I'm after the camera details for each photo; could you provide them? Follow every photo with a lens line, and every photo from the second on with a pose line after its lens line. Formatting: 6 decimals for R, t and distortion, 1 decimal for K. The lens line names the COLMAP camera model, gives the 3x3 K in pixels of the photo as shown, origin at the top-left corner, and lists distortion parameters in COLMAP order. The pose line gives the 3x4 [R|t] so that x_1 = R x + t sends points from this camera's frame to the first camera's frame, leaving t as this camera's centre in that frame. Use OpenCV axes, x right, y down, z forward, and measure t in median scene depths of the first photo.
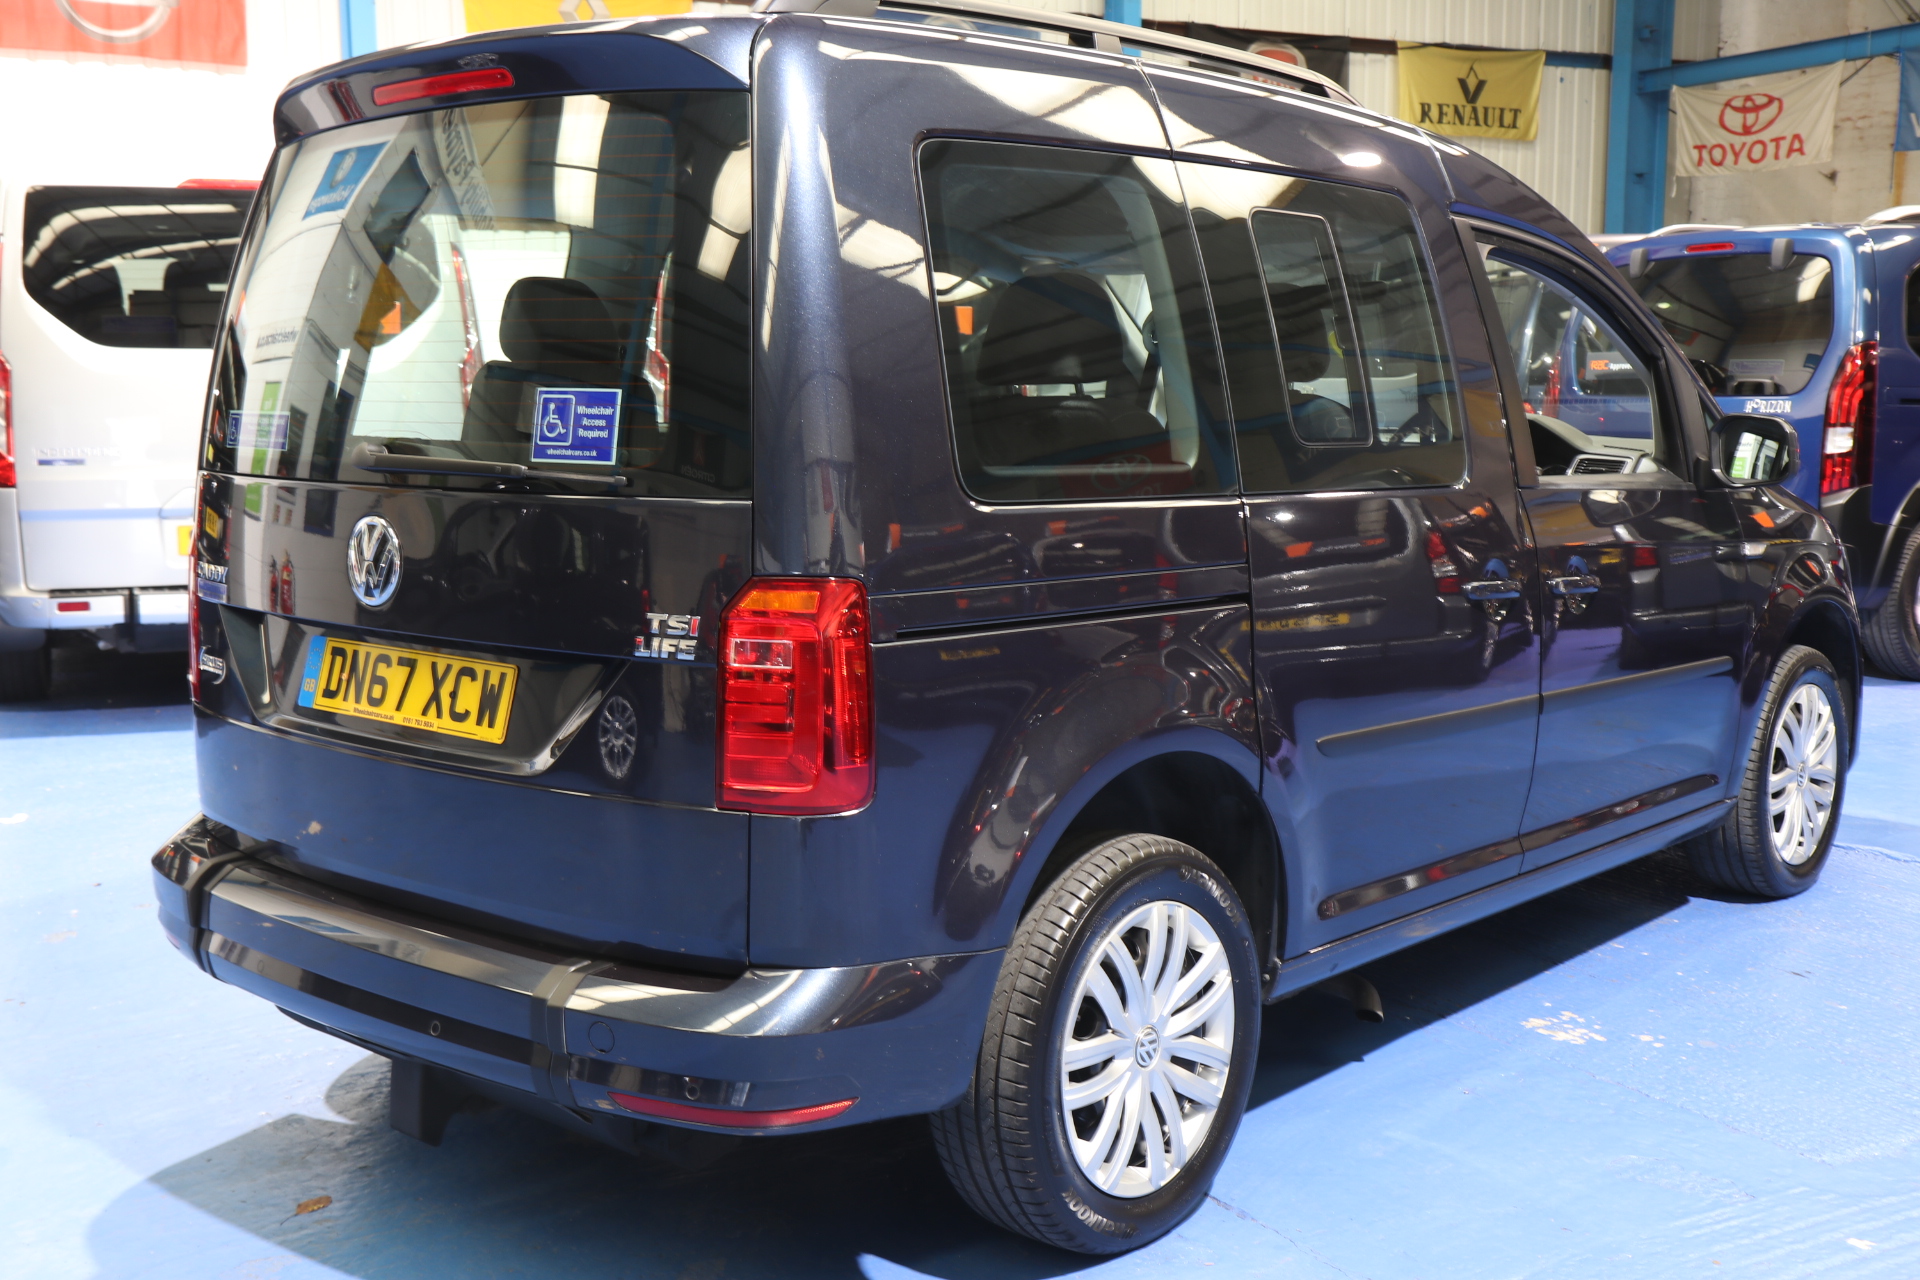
lens RADIAL K [[2045.3, 0, 935.9], [0, 2045.3, 635.4], [0, 0, 1]] dist [0.026316, 0.043269]
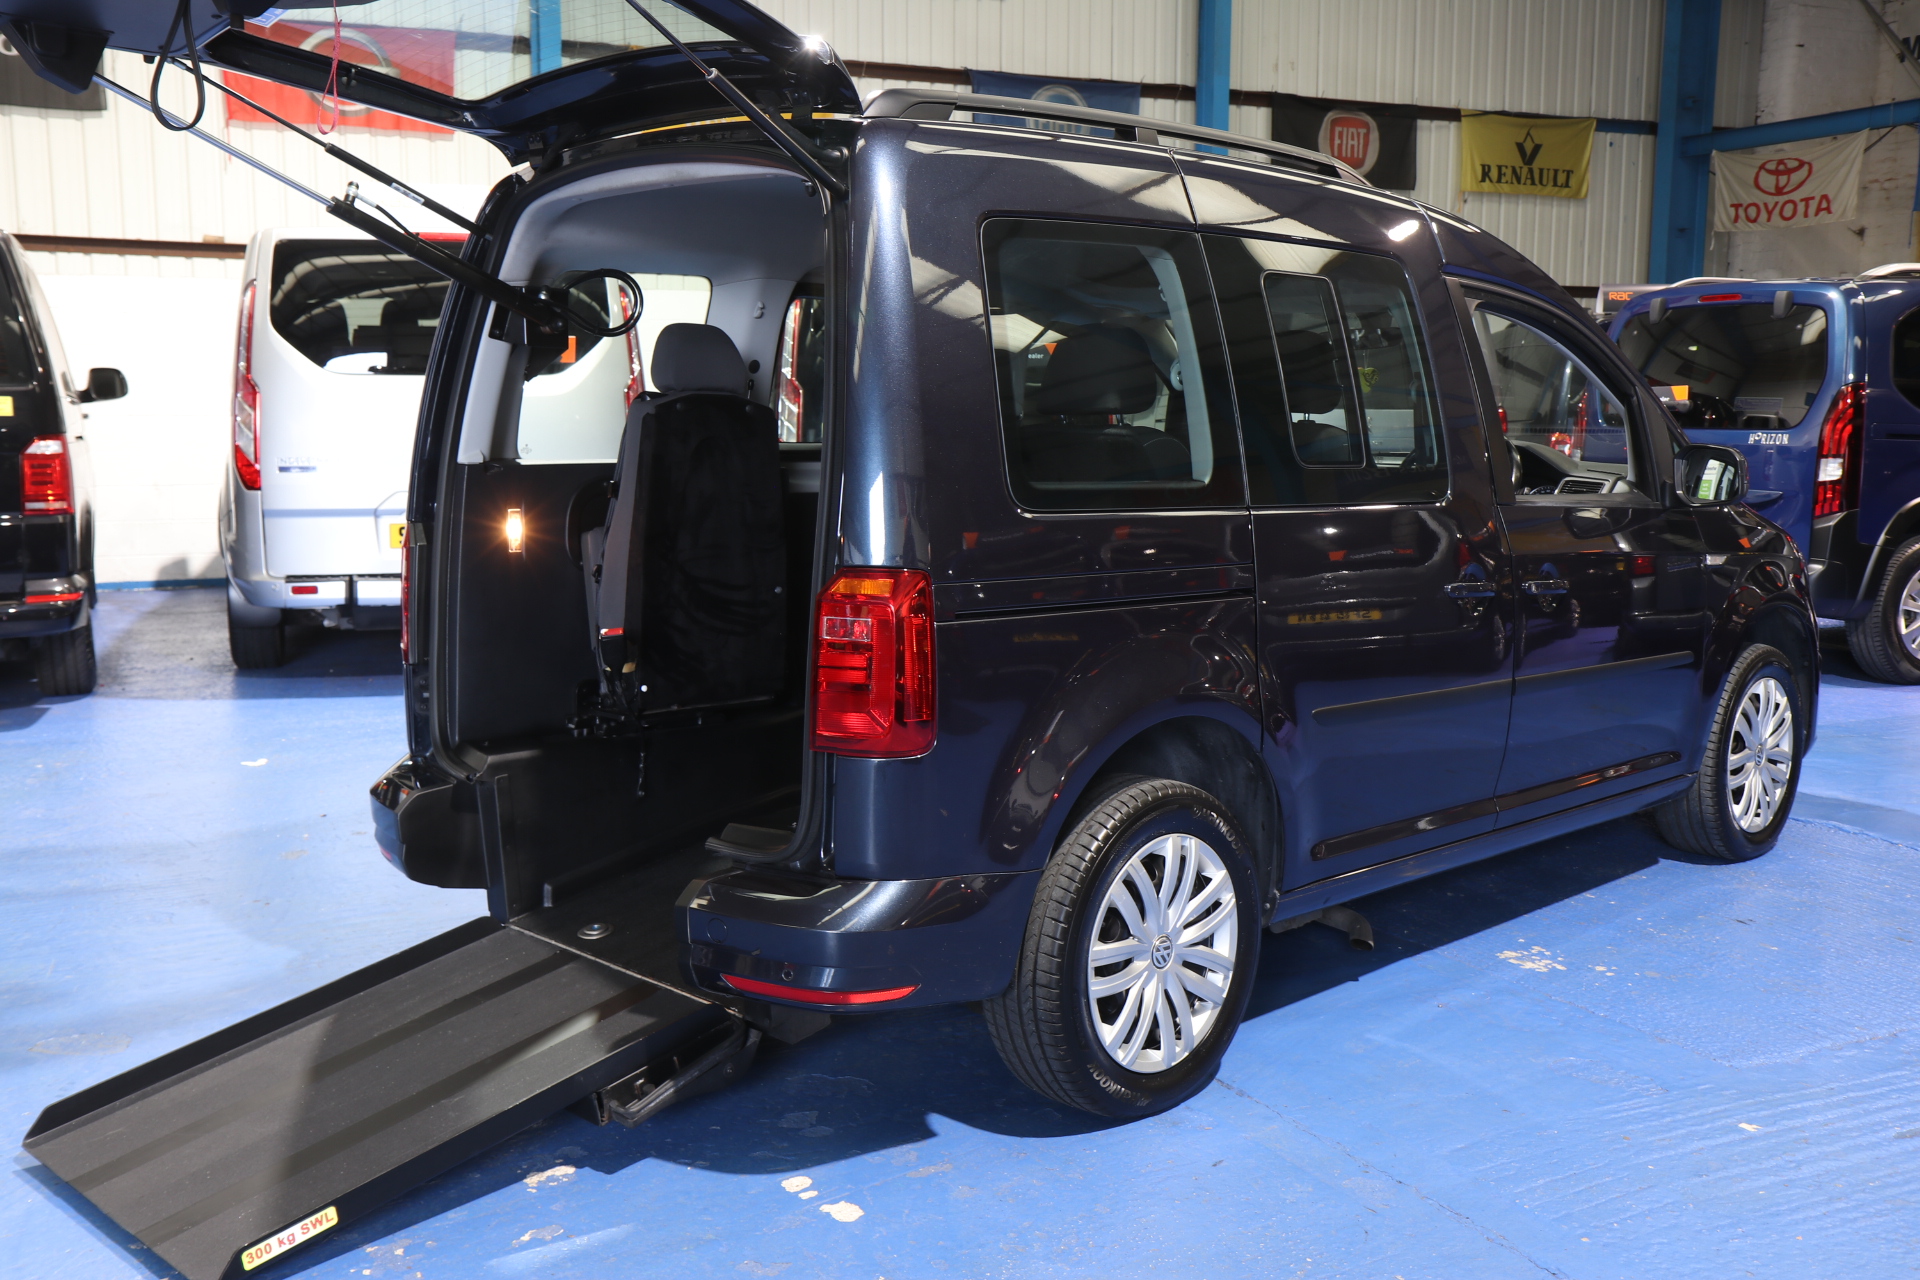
lens RADIAL K [[1953.8, 0, 960.0], [0, 1953.8, 640.0], [0, 0, 1]] dist [-0.051451, 0.153441]
pose [[0.998006, 0.017581, -0.060614, 0.034821], [-0.017824, 0.999835, -0.003476, 0.014152], [0.060543, 0.004550, 0.998155, -0.122242]]
